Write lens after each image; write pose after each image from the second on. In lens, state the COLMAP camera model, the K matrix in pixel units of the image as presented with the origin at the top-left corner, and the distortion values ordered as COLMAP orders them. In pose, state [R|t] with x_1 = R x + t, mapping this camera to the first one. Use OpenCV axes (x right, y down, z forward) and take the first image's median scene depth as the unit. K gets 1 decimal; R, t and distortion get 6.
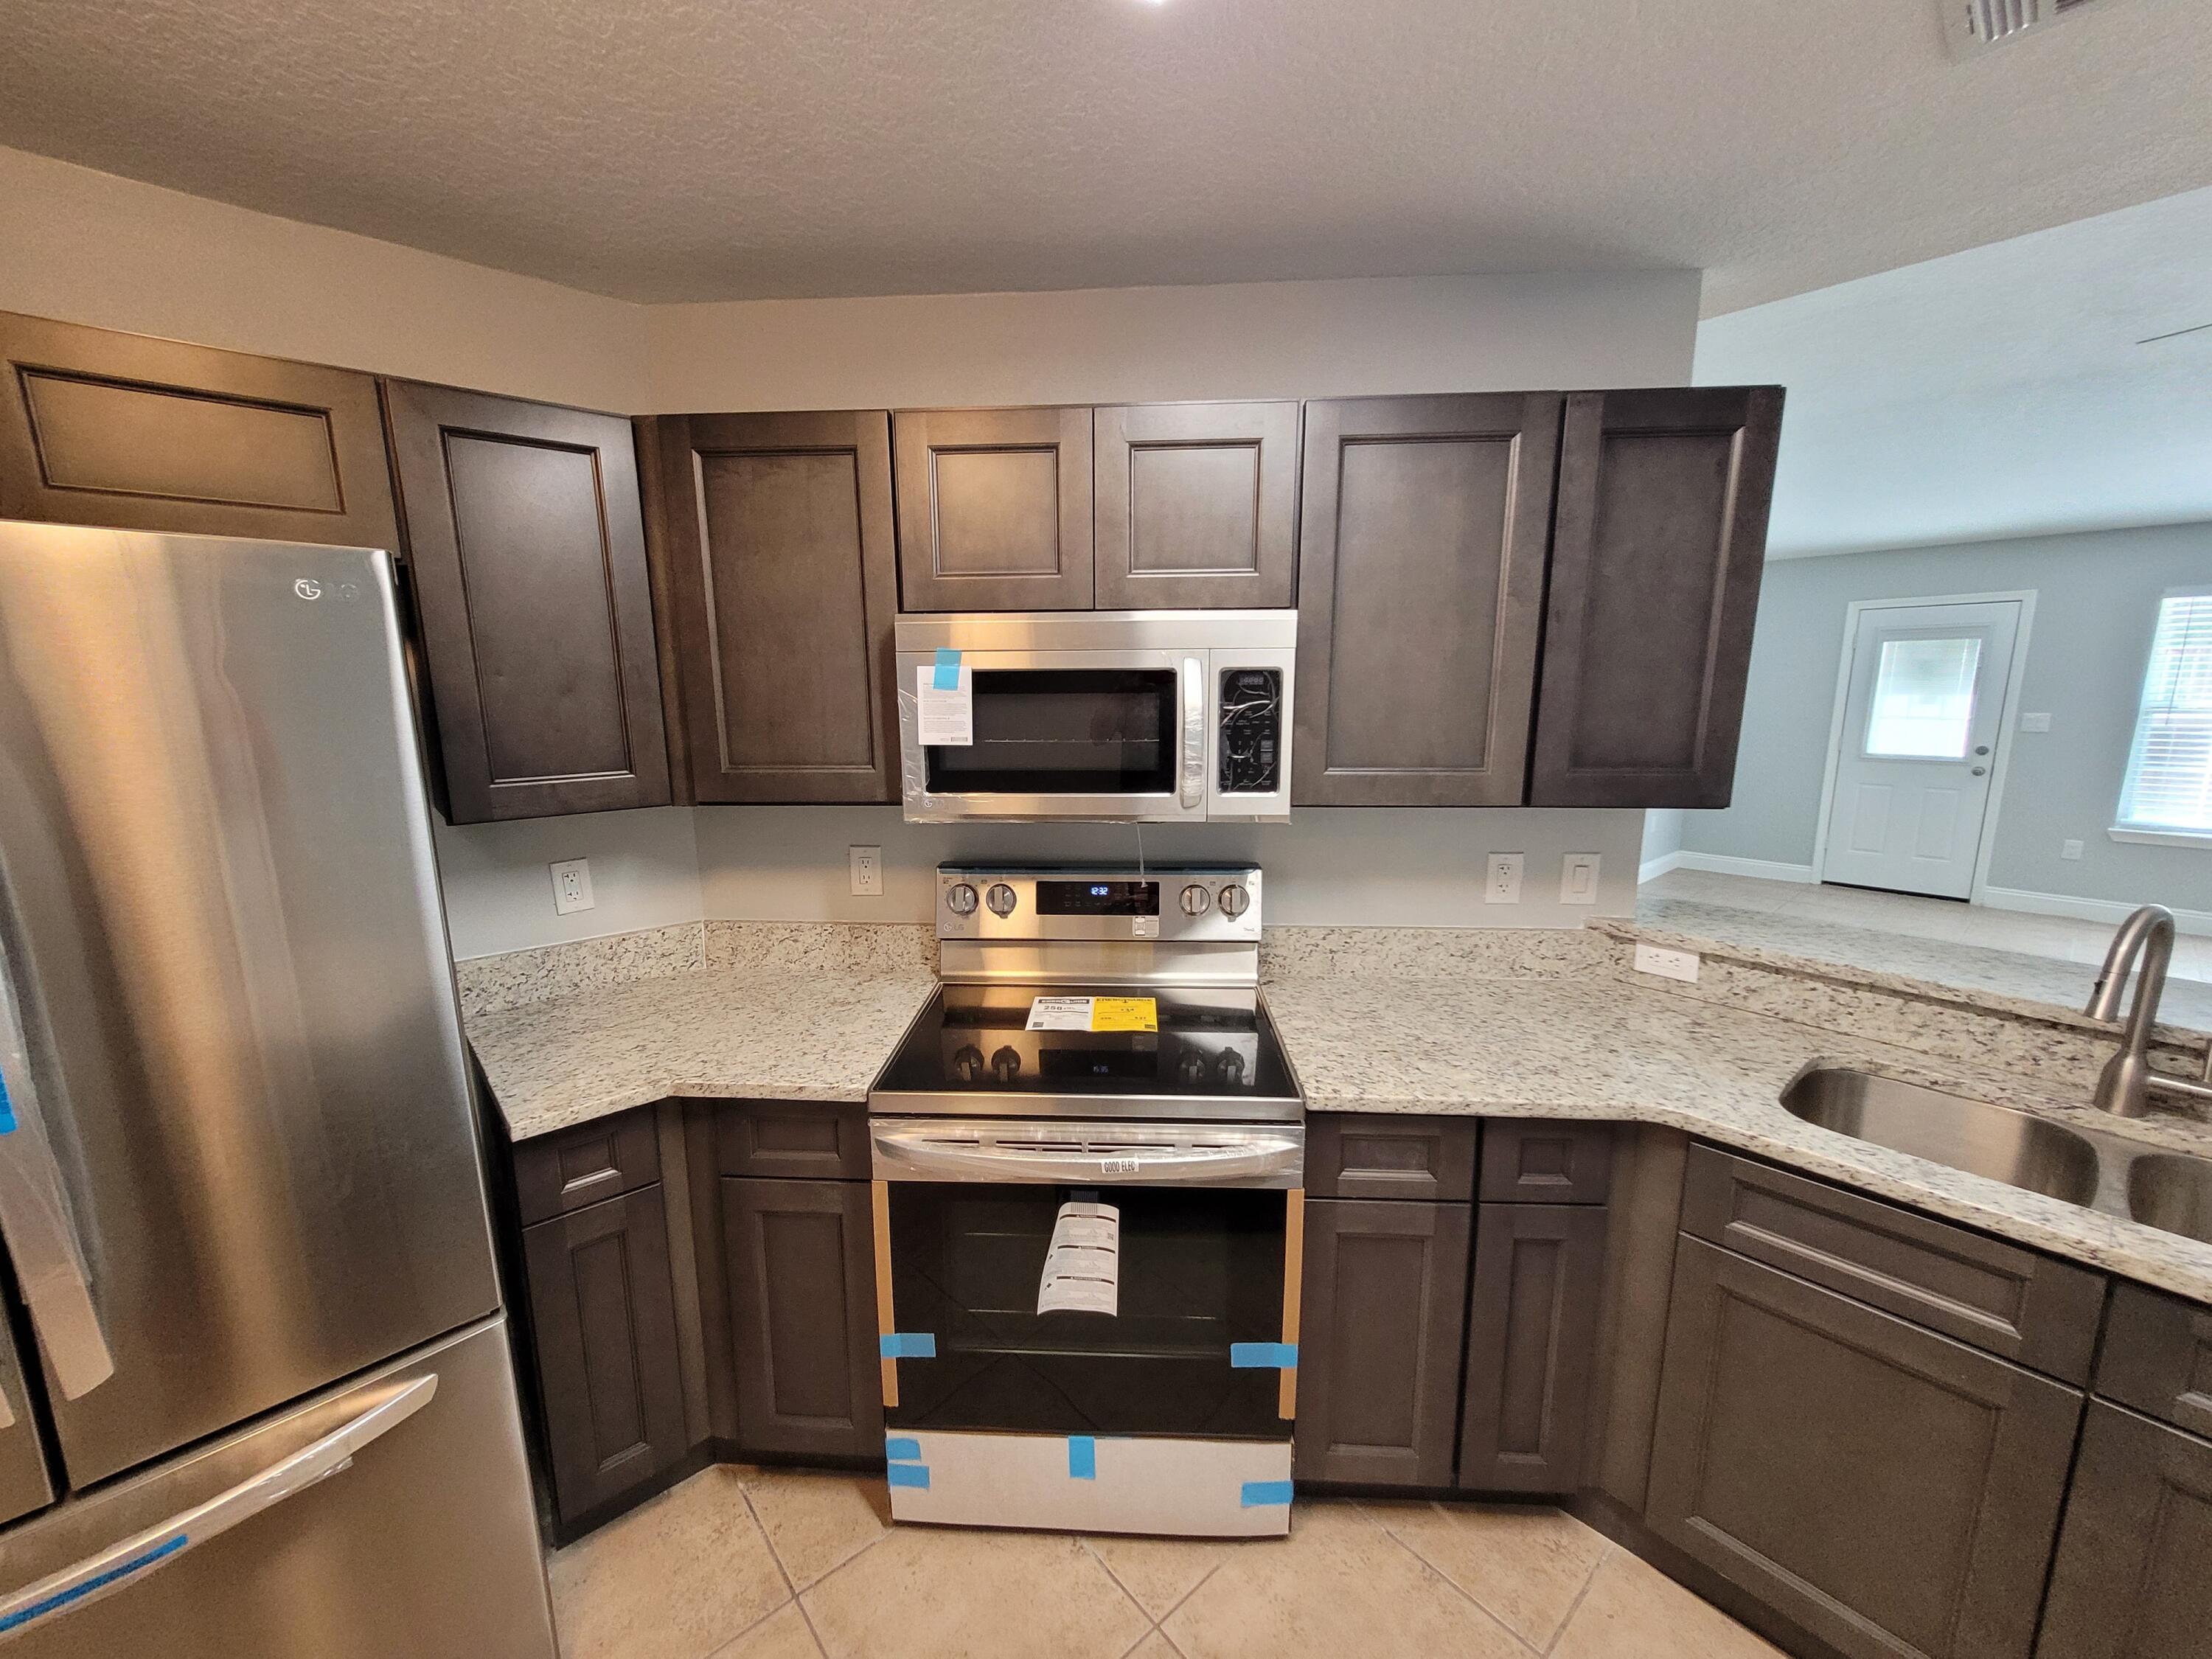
lens RADIAL K [[869.1, 0, 1092.3], [0, 869.1, 841.6], [0, 0, 1]] dist [0.005940, -0.001206]
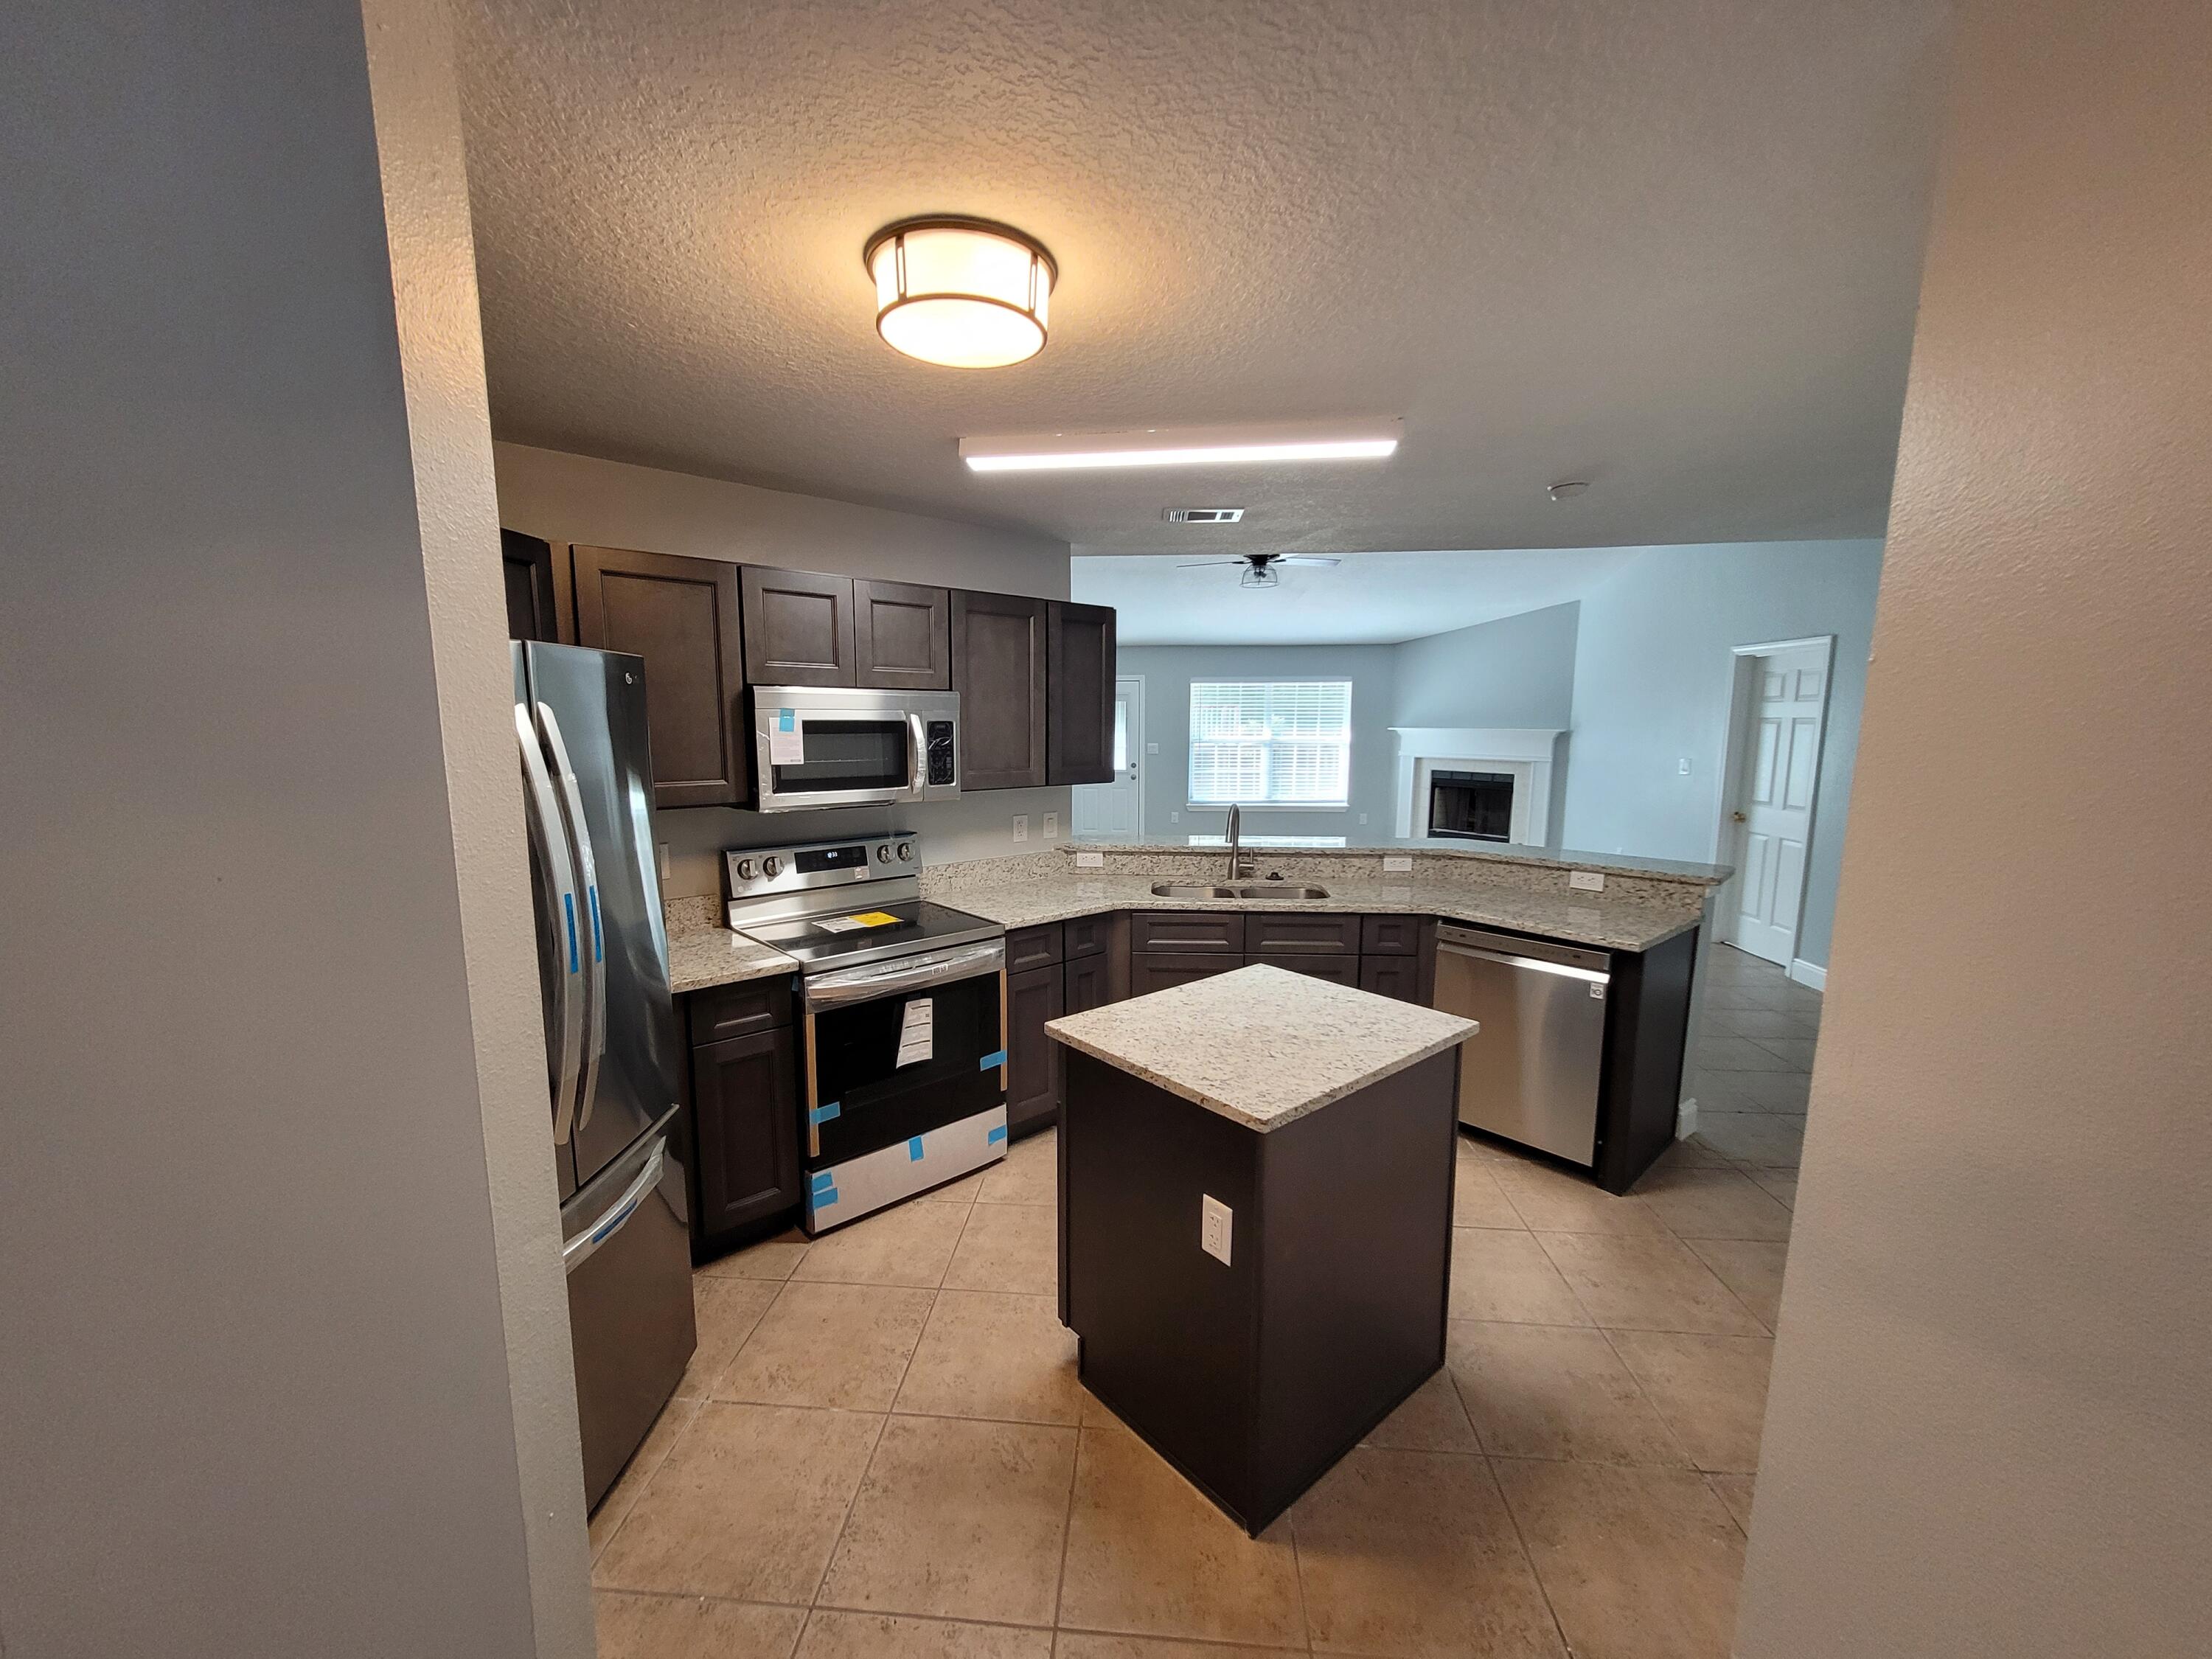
lens RADIAL K [[869.1, 0, 1097.0], [0, 869.1, 836.8], [0, 0, 1]] dist [0.005940, -0.001206]
pose [[0.705135, -0.086415, 0.703788, -0.958767], [0.121666, 0.992571, -0.000025, 0.102476], [-0.698557, 0.085645, 0.710410, -0.607815]]
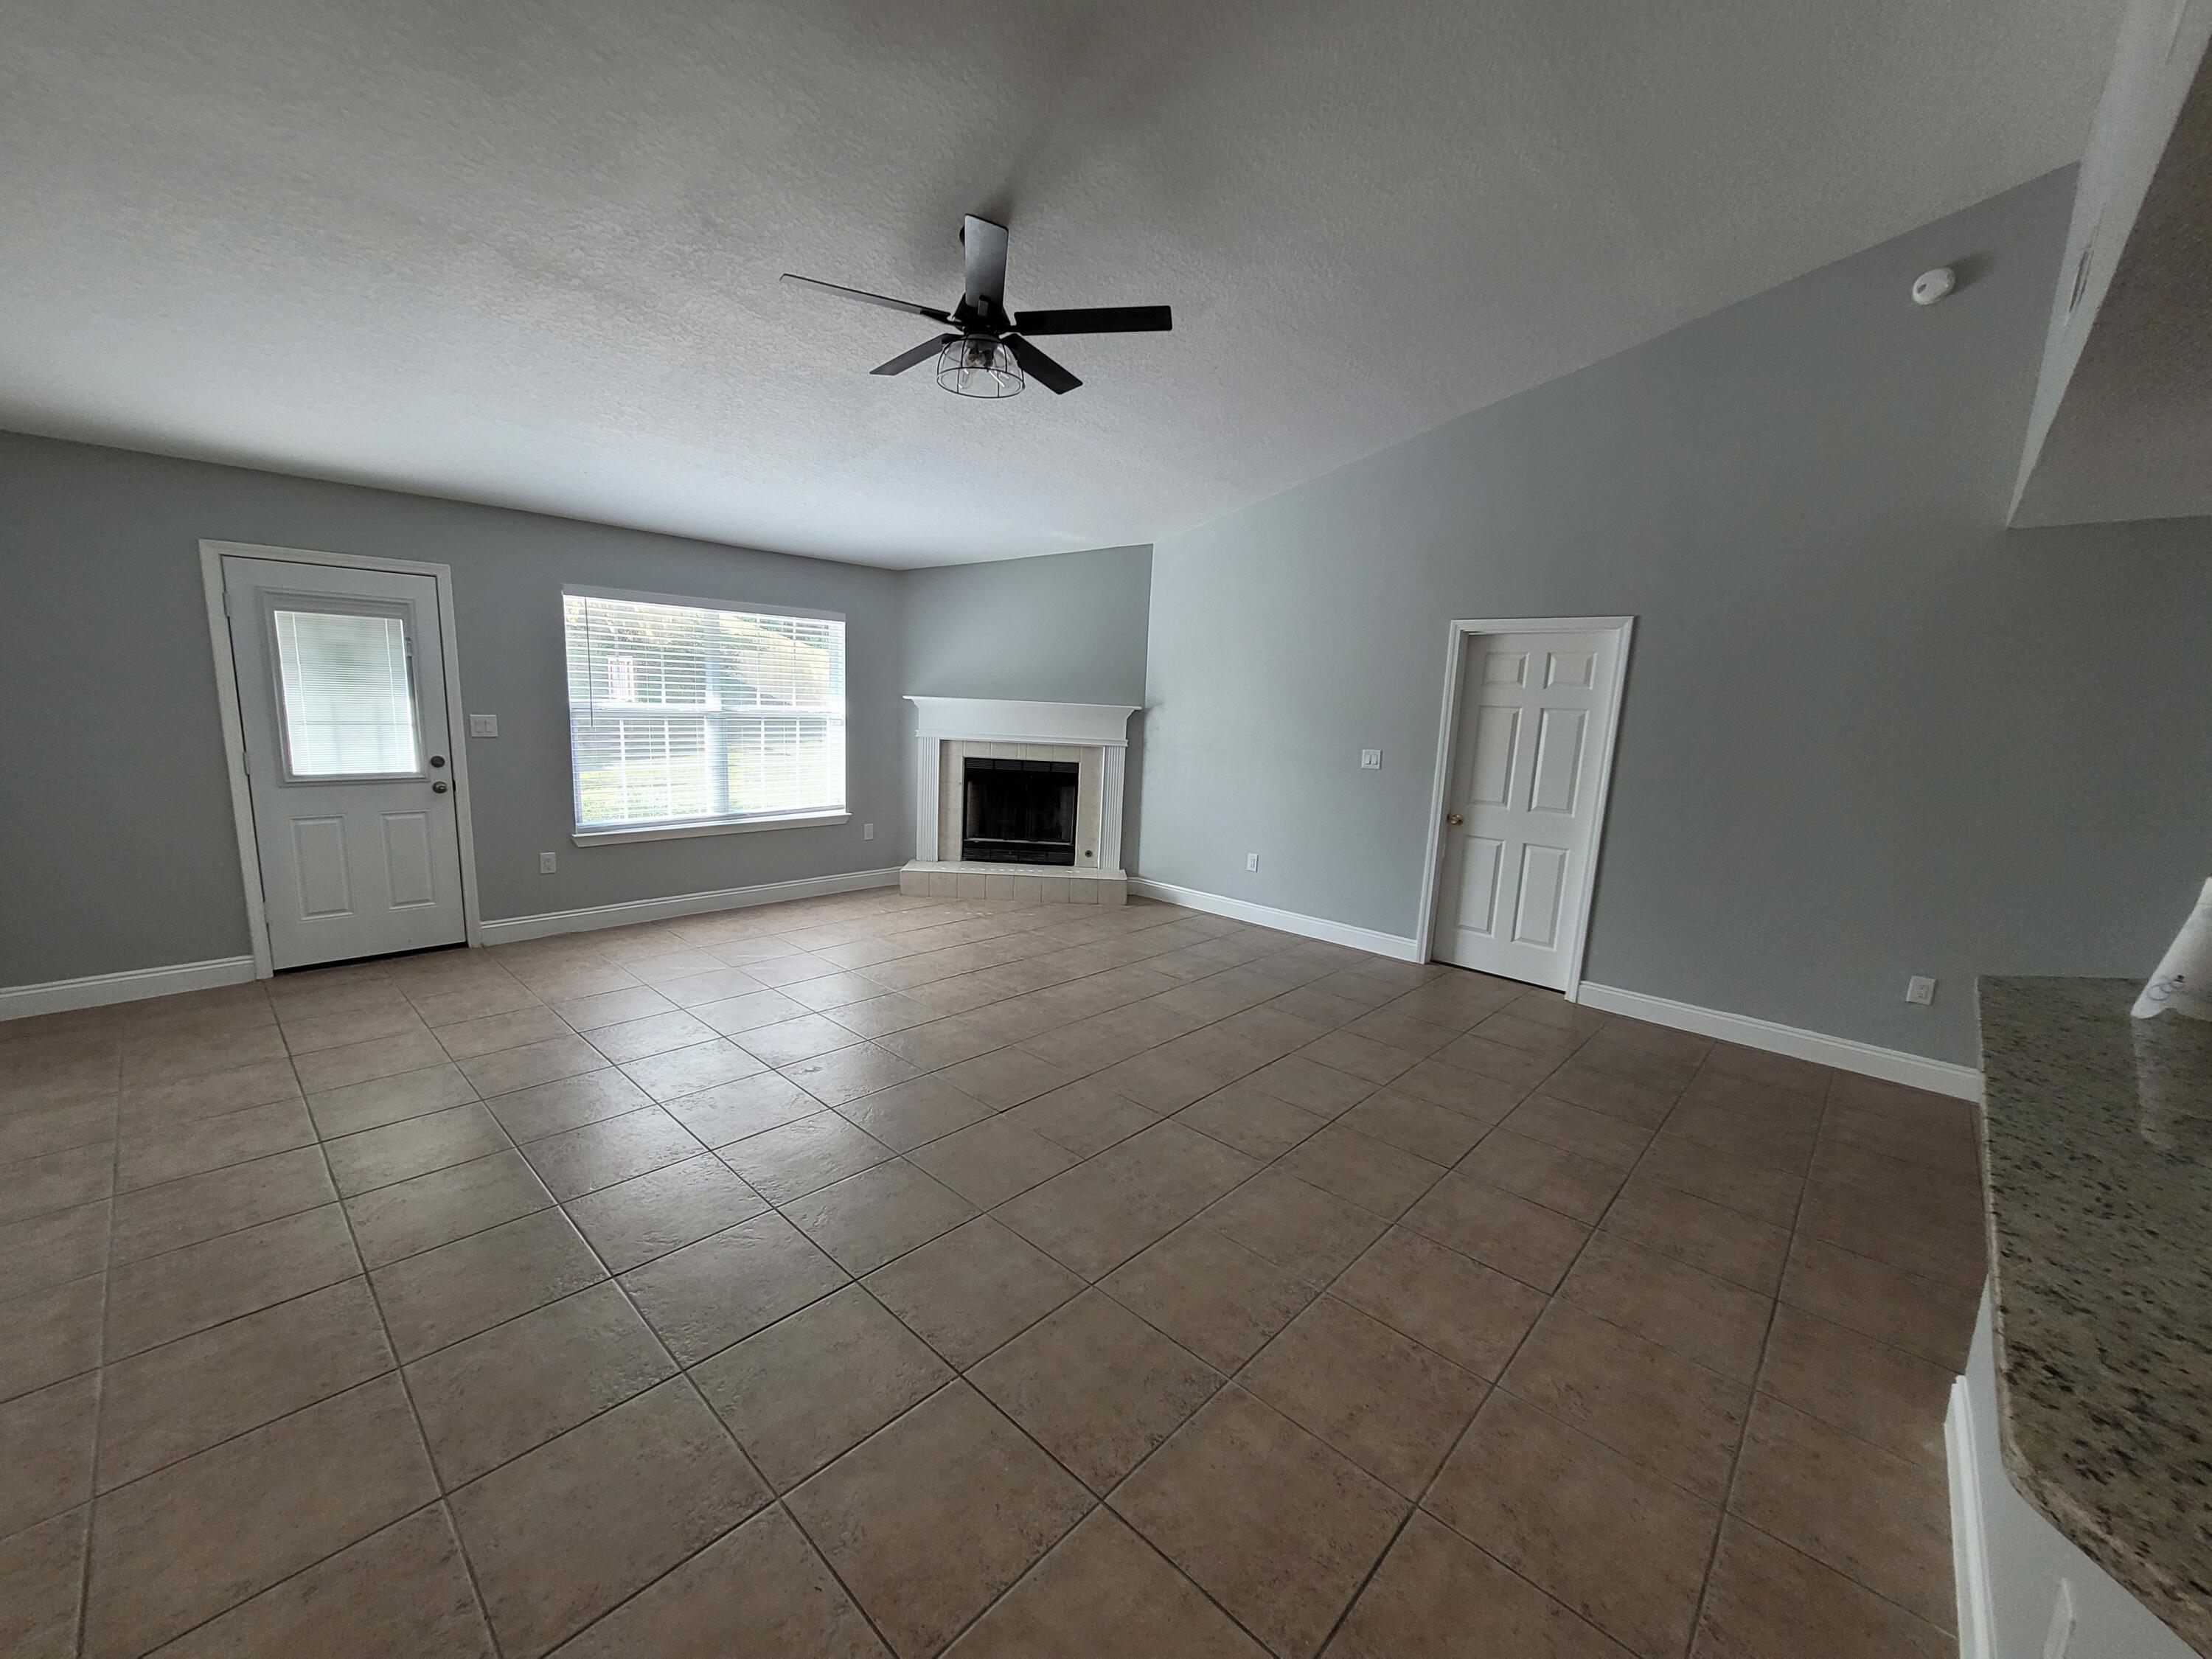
lens RADIAL K [[869.1, 0, 1091.2], [0, 869.1, 837.0], [0, 0, 1]] dist [0.005940, -0.001206]
pose [[-0.101197, -0.156159, 0.982534, 0.594343], [0.138527, 0.975772, 0.169351, -0.327744], [-0.985175, 0.153246, -0.077113, 1.765557]]
